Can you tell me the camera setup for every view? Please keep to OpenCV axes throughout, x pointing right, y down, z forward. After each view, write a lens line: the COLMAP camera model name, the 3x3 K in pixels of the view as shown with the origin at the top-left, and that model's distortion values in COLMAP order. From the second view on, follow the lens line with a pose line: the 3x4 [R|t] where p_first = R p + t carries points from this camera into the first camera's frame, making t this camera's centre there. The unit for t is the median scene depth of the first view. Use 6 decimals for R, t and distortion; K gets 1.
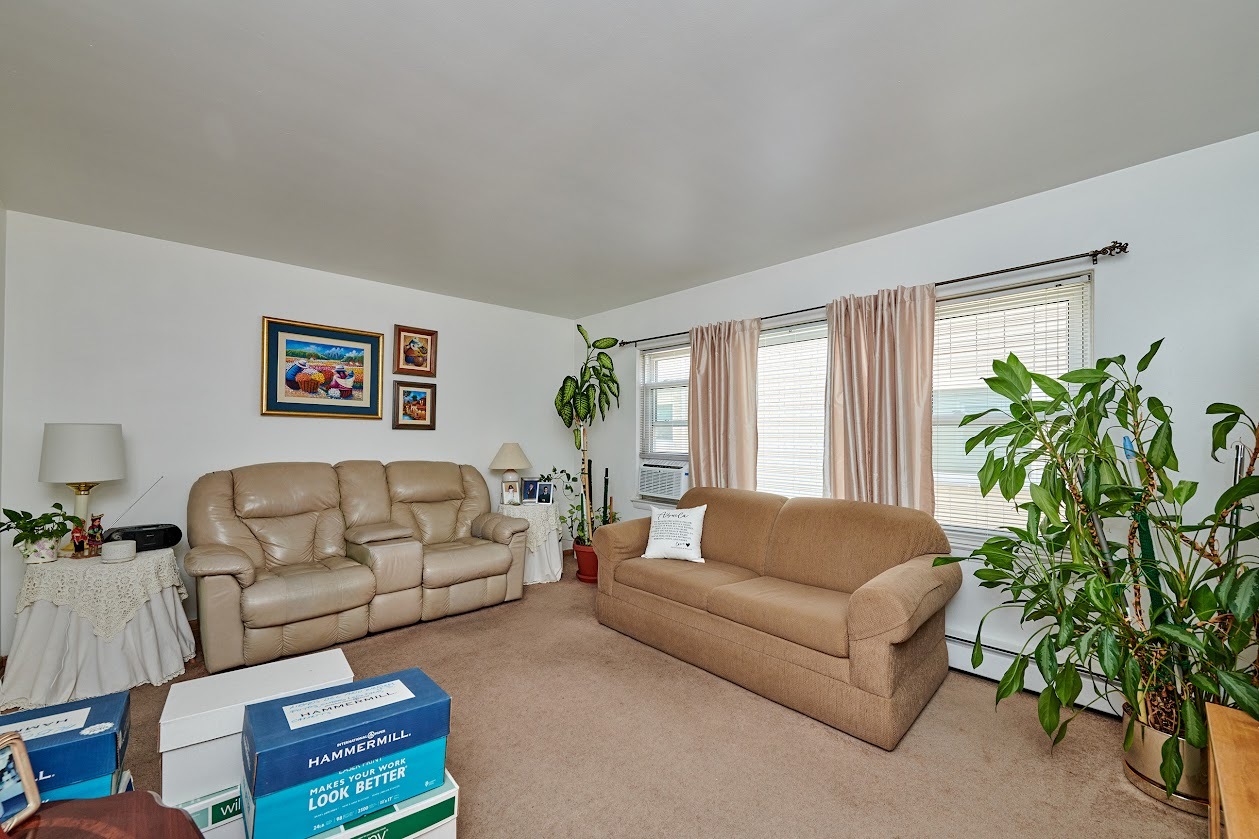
lens RADIAL K [[539.1, 0, 629.5], [0, 539.1, 419.5], [0, 0, 1]] dist [0.000600, 0.000144]
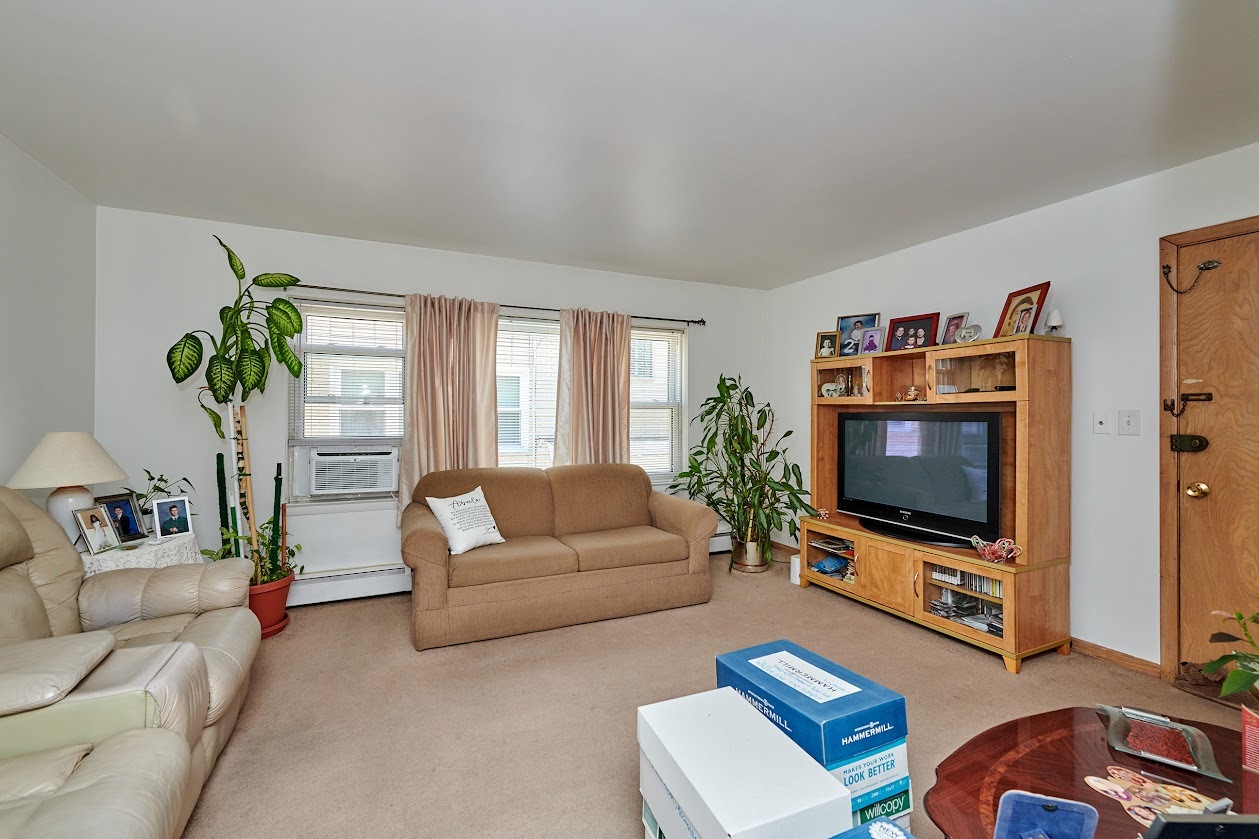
lens RADIAL K [[539.1, 0, 629.5], [0, 539.1, 419.5], [0, 0, 1]] dist [0.000600, 0.000144]
pose [[0.254076, -0.015312, 0.967063, -0.641797], [-0.037562, 0.998964, 0.025686, 0.000710], [-0.966455, -0.042851, 0.253237, 0.430100]]
